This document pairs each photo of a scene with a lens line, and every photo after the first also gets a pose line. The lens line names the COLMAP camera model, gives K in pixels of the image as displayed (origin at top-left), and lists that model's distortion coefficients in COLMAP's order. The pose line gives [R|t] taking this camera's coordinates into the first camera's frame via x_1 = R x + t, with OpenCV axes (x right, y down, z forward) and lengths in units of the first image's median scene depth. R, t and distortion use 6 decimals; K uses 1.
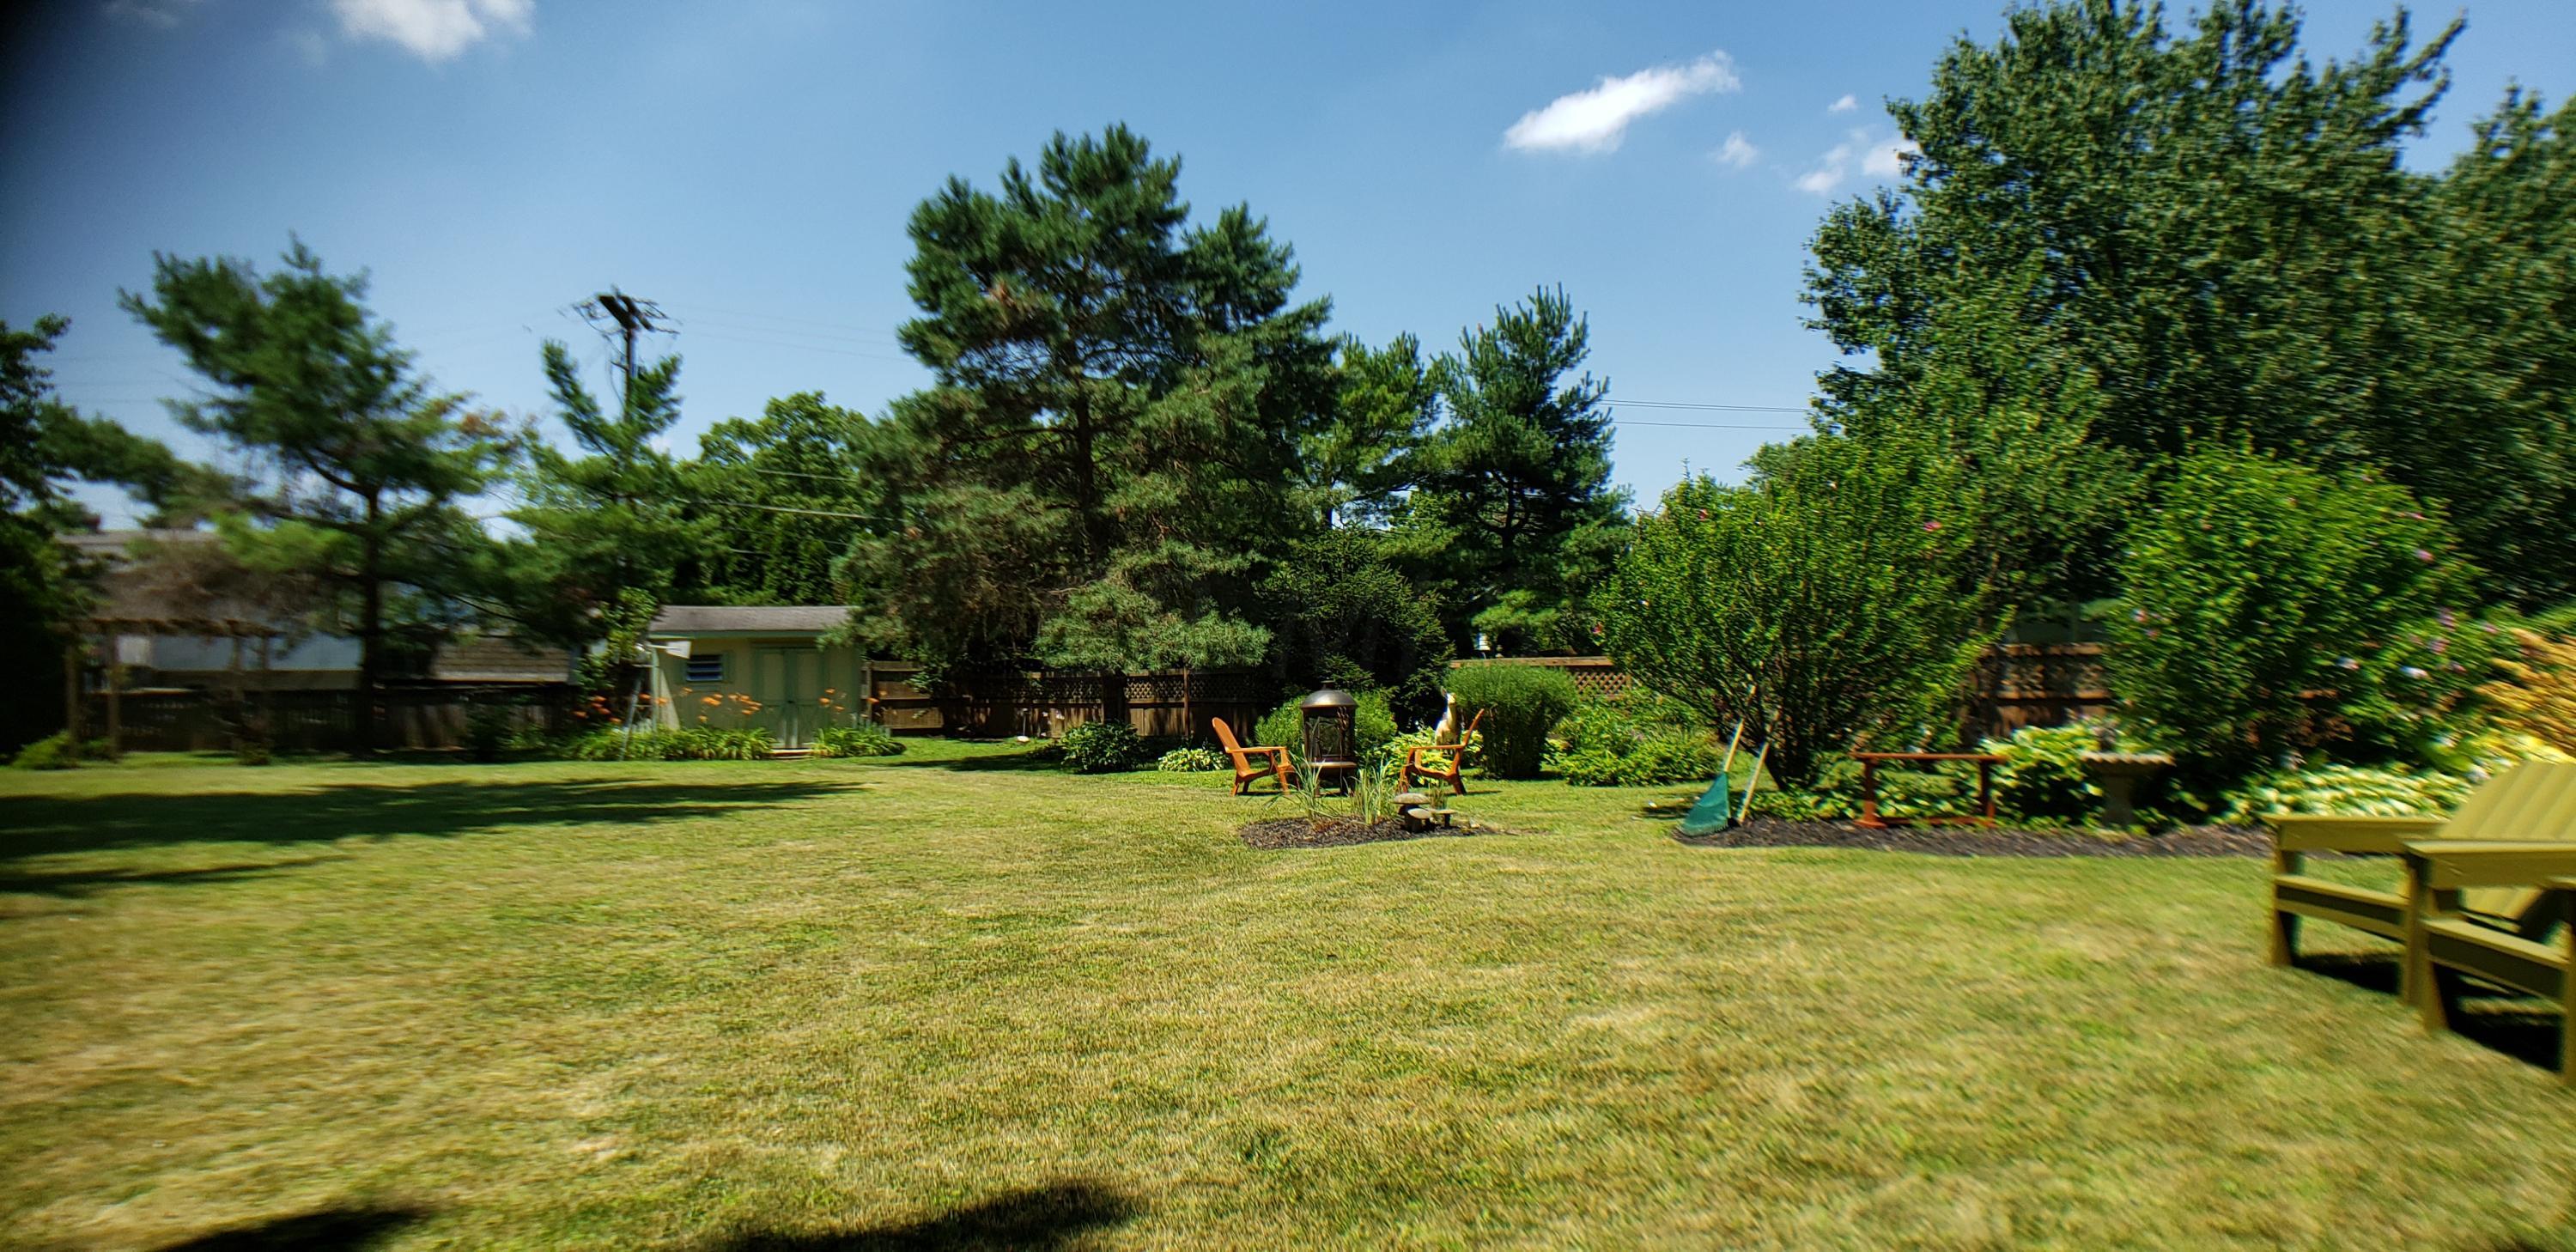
lens RADIAL K [[1862.0, 0, 1288.1], [0, 1862.0, 625.4], [0, 0, 1]] dist [0.004941, -0.000016]
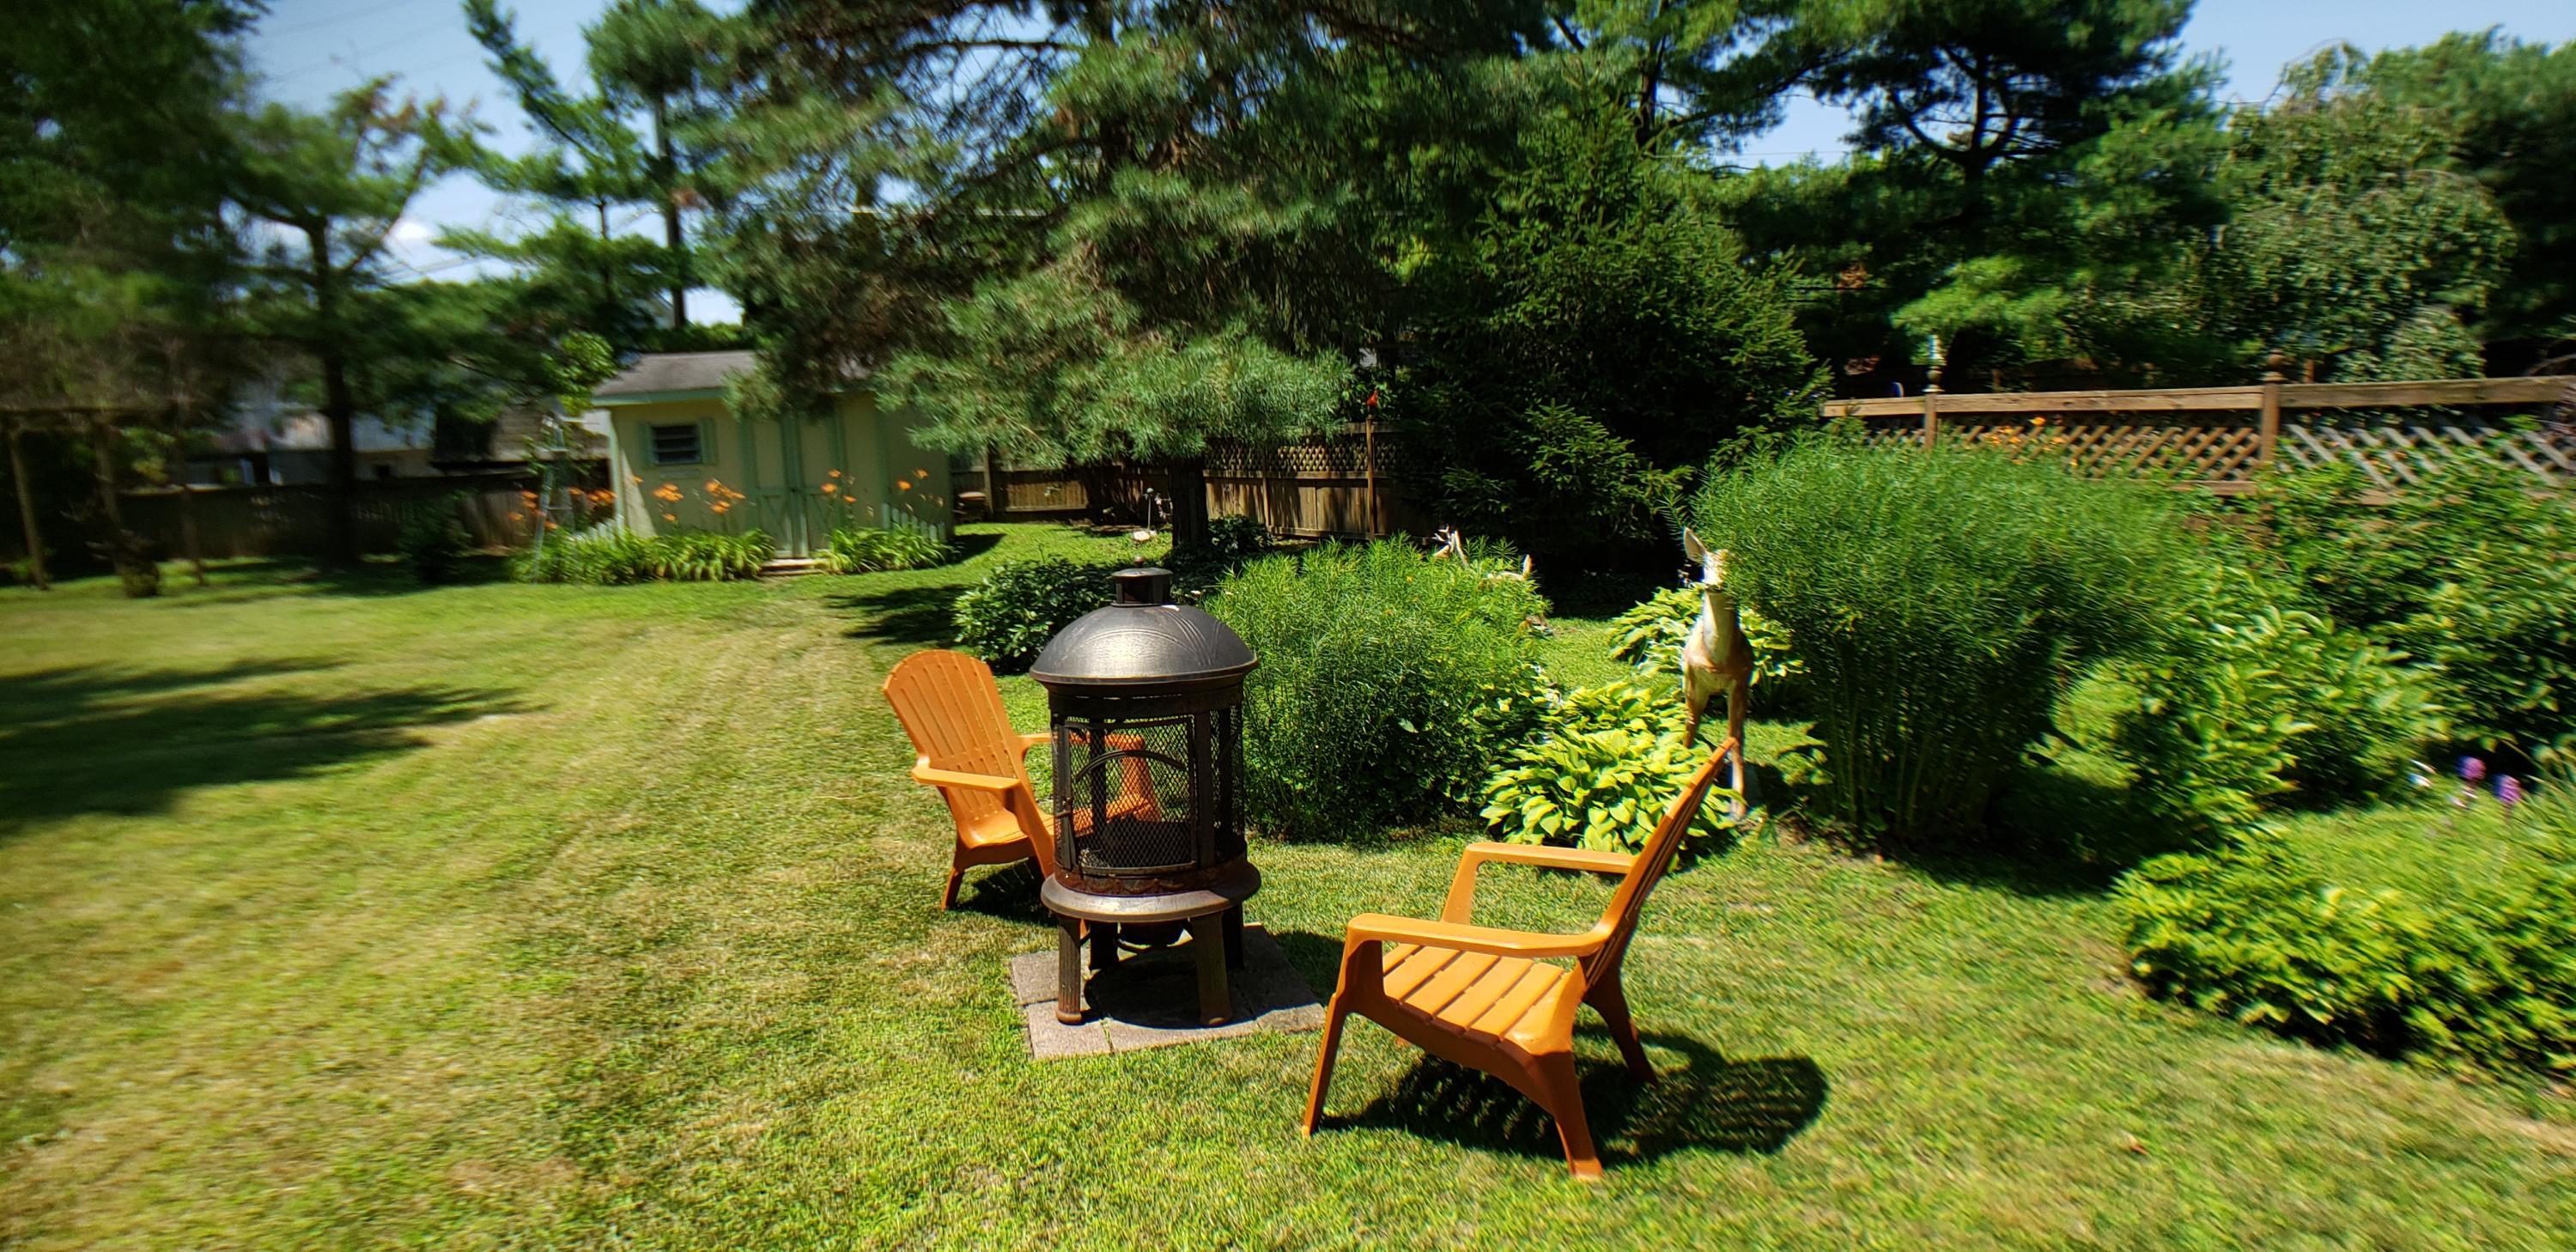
lens RADIAL K [[1391.2, 0, 1282.8], [0, 1391.2, 615.0], [0, 0, 1]] dist [-0.026017, -0.000867]
pose [[0.938671, 0.020293, -0.344215, 0.073047], [0.046115, 0.981911, 0.183642, 0.000607], [0.341715, -0.188253, 0.920756, 0.554565]]
